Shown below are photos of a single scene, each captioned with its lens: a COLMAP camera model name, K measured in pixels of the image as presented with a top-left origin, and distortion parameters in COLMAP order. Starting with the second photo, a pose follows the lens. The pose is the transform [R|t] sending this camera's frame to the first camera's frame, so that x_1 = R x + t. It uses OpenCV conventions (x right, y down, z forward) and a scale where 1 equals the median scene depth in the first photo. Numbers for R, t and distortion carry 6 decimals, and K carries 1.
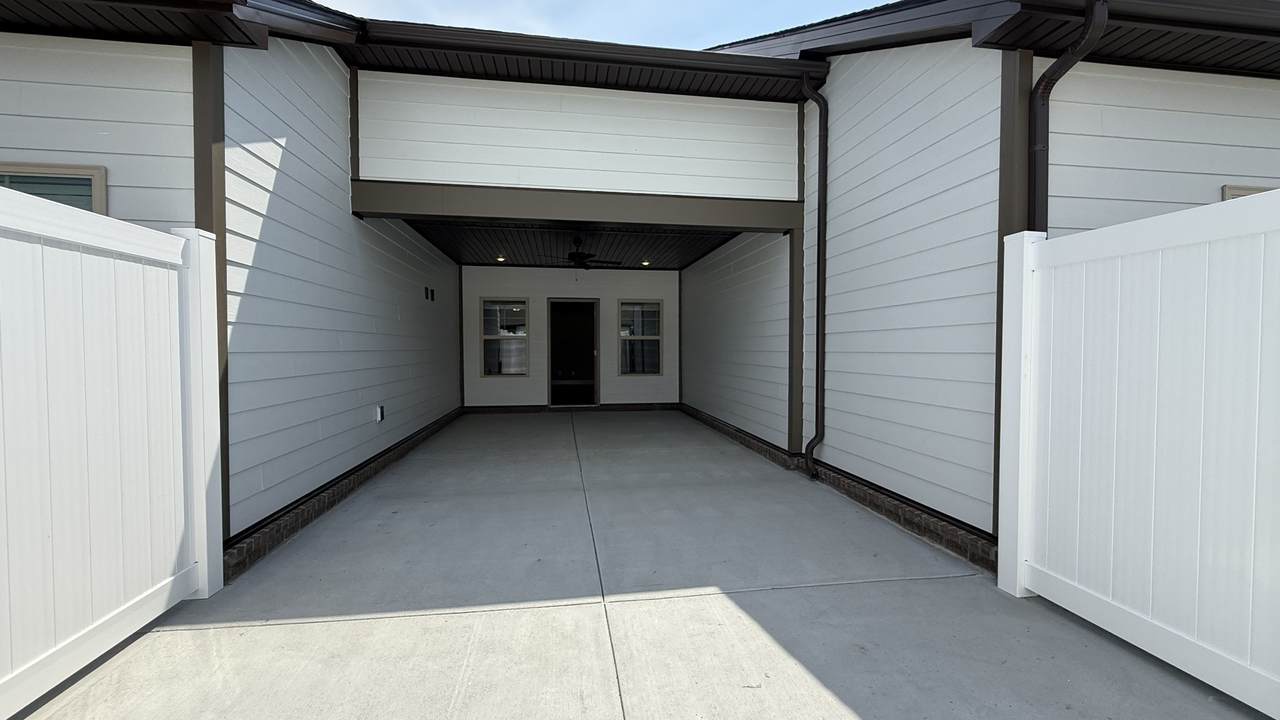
lens RADIAL K [[507.1, 0, 640.0], [0, 507.1, 360.0], [0, 0, 1]] dist [-0.015006, 0.000342]
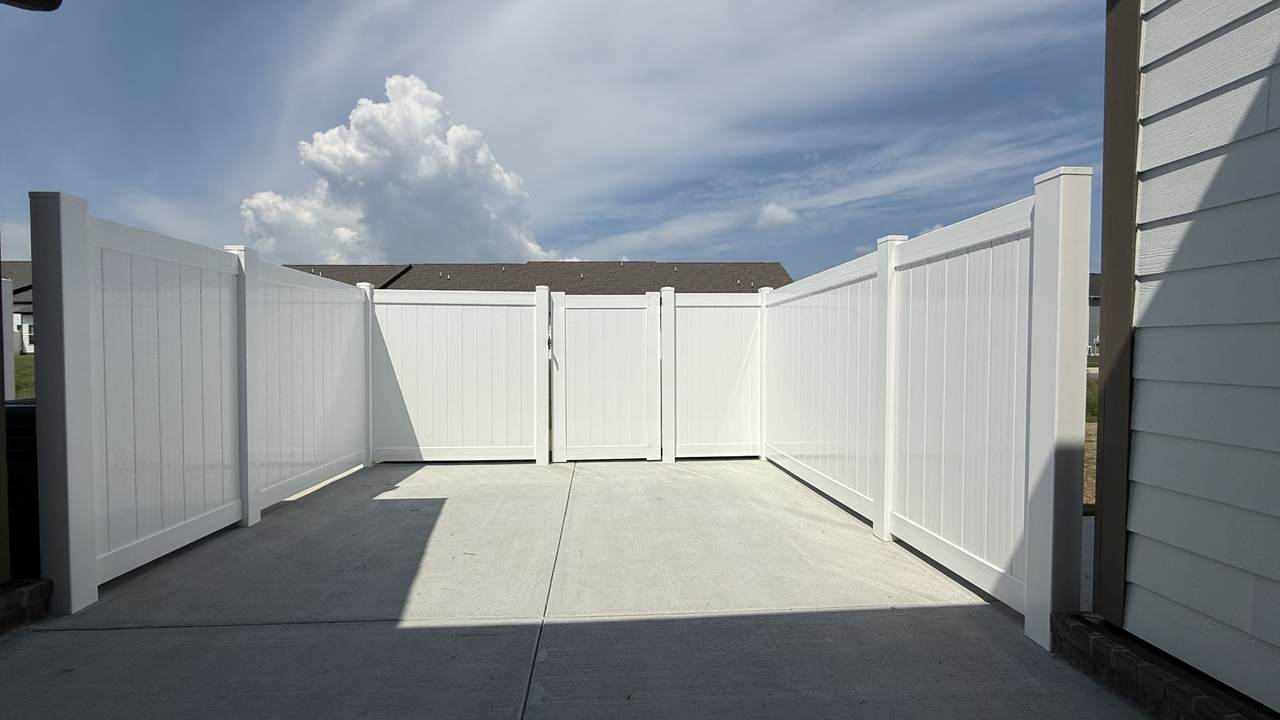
lens RADIAL K [[507.1, 0, 640.0], [0, 507.1, 360.0], [0, 0, 1]] dist [-0.015006, 0.000342]
pose [[-0.997440, -0.001811, 0.071482, -0.330081], [0.001208, 0.999110, 0.042172, -0.001654], [-0.071495, 0.042150, -0.996550, 2.036832]]
